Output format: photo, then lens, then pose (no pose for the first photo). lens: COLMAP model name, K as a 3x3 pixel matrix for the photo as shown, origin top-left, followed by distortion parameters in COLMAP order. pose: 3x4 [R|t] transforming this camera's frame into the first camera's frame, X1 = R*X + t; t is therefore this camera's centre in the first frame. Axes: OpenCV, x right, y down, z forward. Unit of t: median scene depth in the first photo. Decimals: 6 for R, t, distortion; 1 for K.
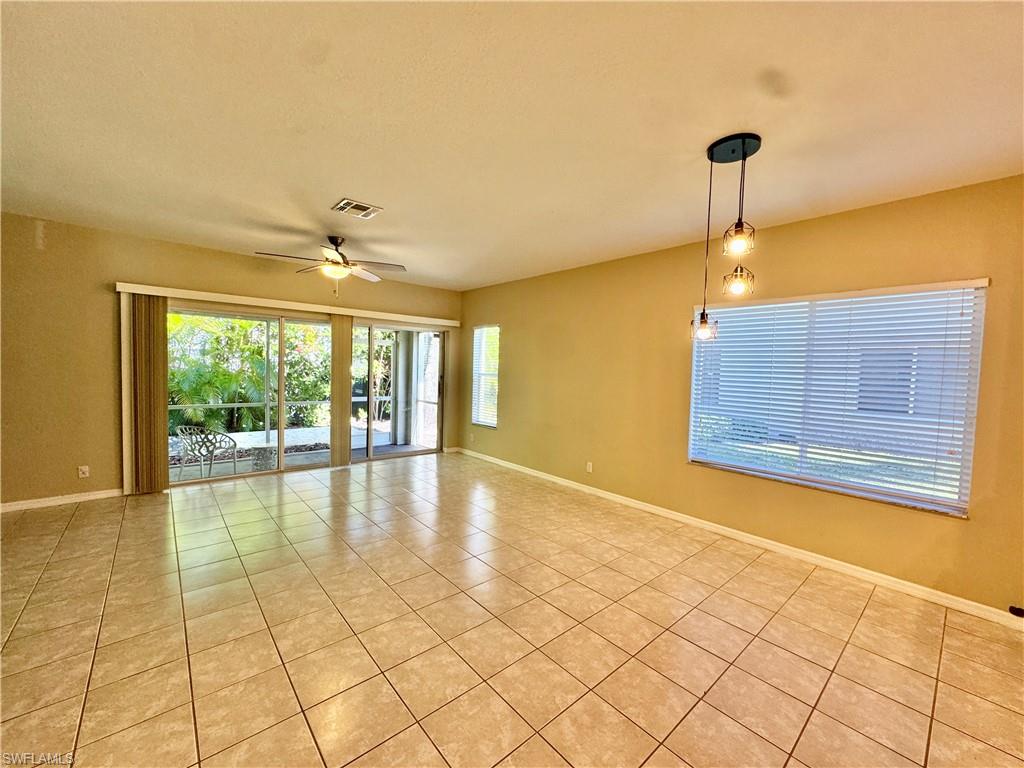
lens RADIAL K [[409.5, 0, 512.0], [0, 409.5, 384.0], [0, 0, 1]] dist [-0.001384, -0.000127]
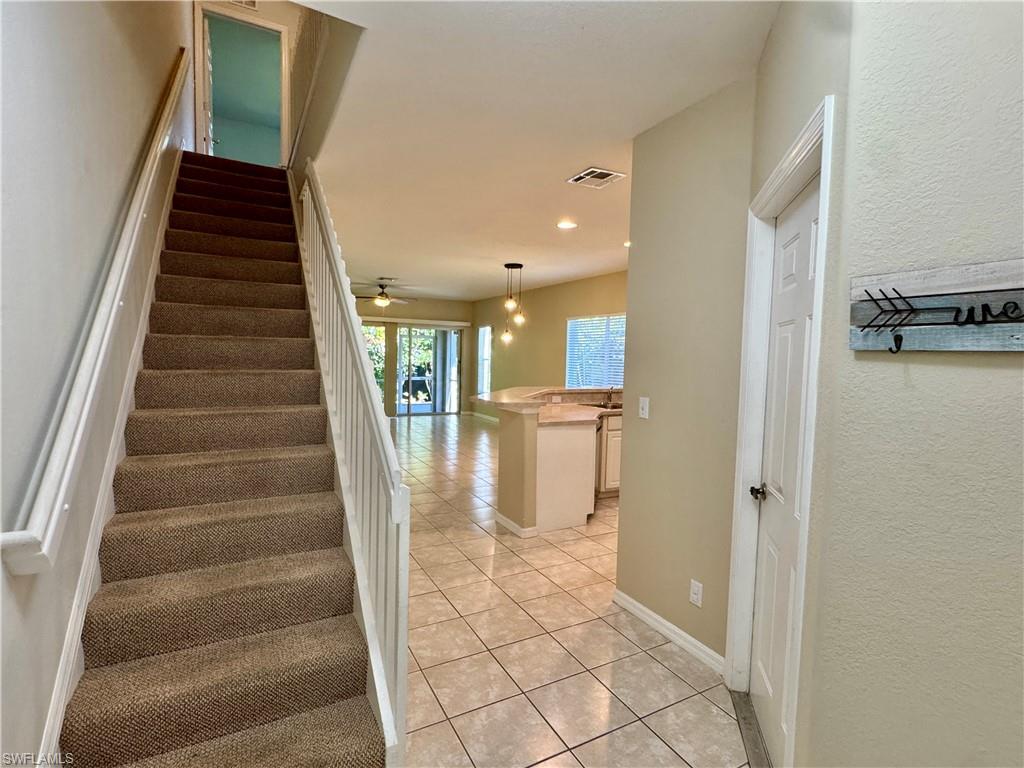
lens RADIAL K [[500.1, 0, 512.0], [0, 500.1, 384.0], [0, 0, 1]] dist [-0.002832, 0.000511]
pose [[0.974797, 0.006894, -0.222985, 0.687752], [-0.004751, 0.999937, 0.010146, 0.074466], [0.223041, -0.008830, 0.974769, -1.142995]]
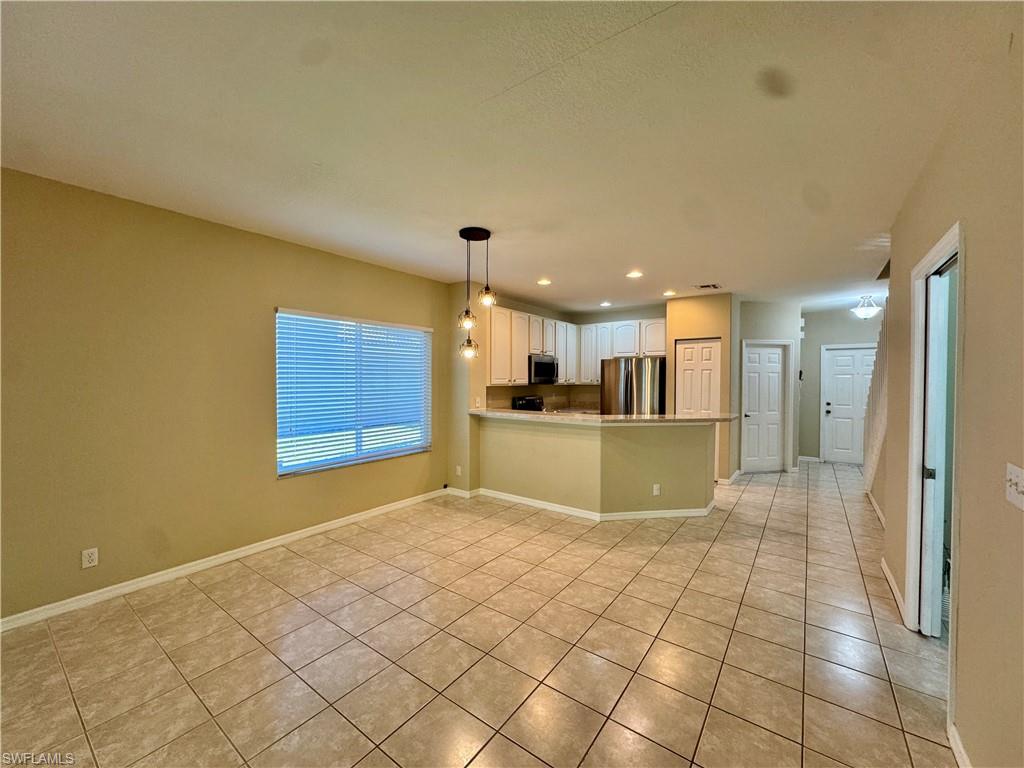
lens RADIAL K [[409.5, 0, 512.0], [0, 409.5, 384.0], [0, 0, 1]] dist [-0.001384, -0.000127]
pose [[-0.217705, -0.045698, 0.974944, -0.562634], [0.031264, 0.998064, 0.053763, -0.051025], [-0.975514, 0.042185, -0.215855, 0.682375]]
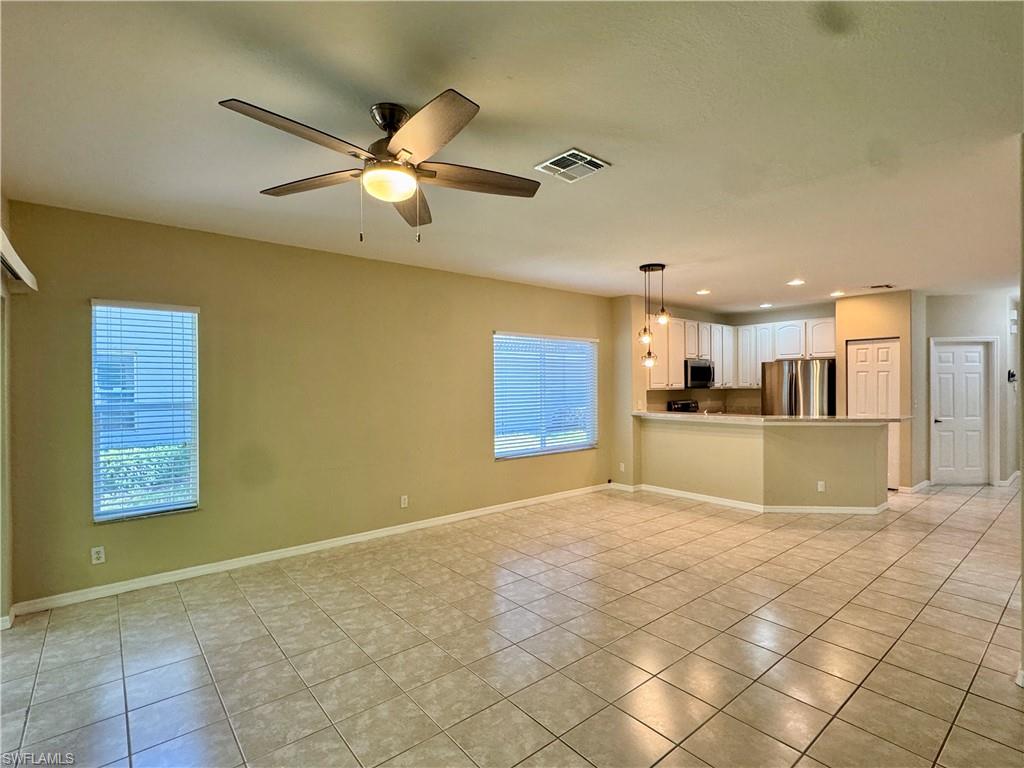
lens RADIAL K [[500.1, 0, 512.0], [0, 500.1, 384.0], [0, 0, 1]] dist [-0.002832, 0.000511]
pose [[0.025167, -0.031347, 0.999192, -1.022006], [0.049890, 0.998302, 0.030063, -0.073165], [-0.998438, 0.049093, 0.026688, 0.905589]]
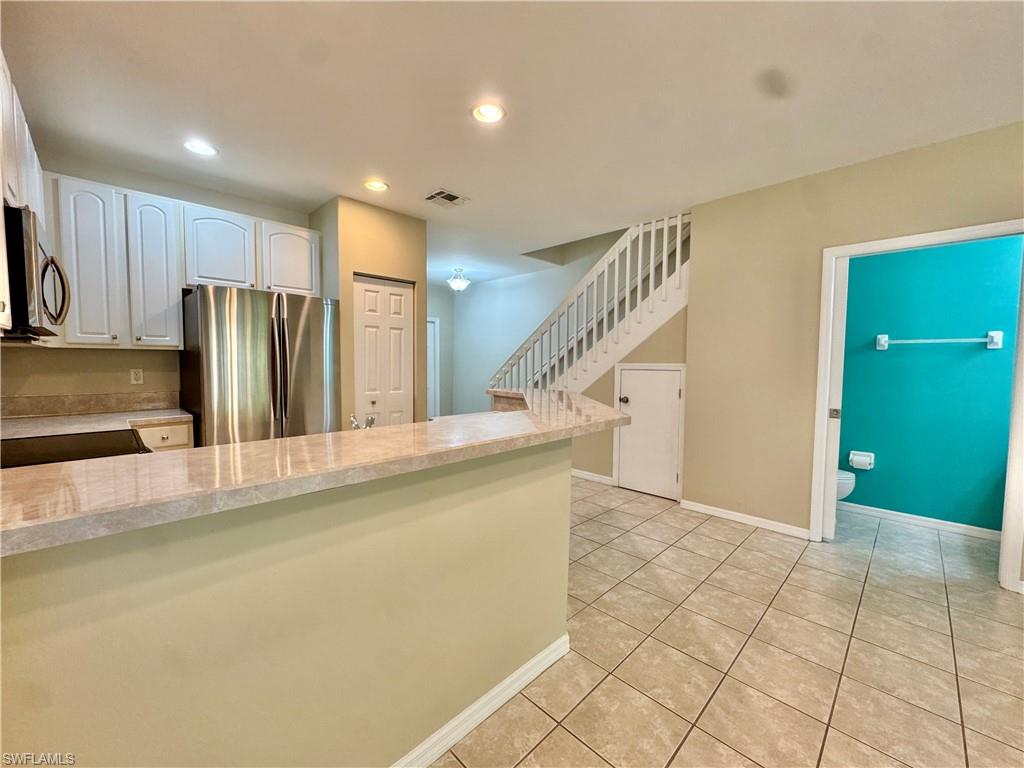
lens RADIAL K [[407.1, 0, 512.0], [0, 407.1, 384.0], [0, 0, 1]] dist [-0.008547, 0.000028]
pose [[-0.997256, -0.035885, -0.064753, 0.534715], [-0.041992, 0.994537, 0.095564, 0.028735], [0.060970, 0.098021, -0.993315, 0.668348]]
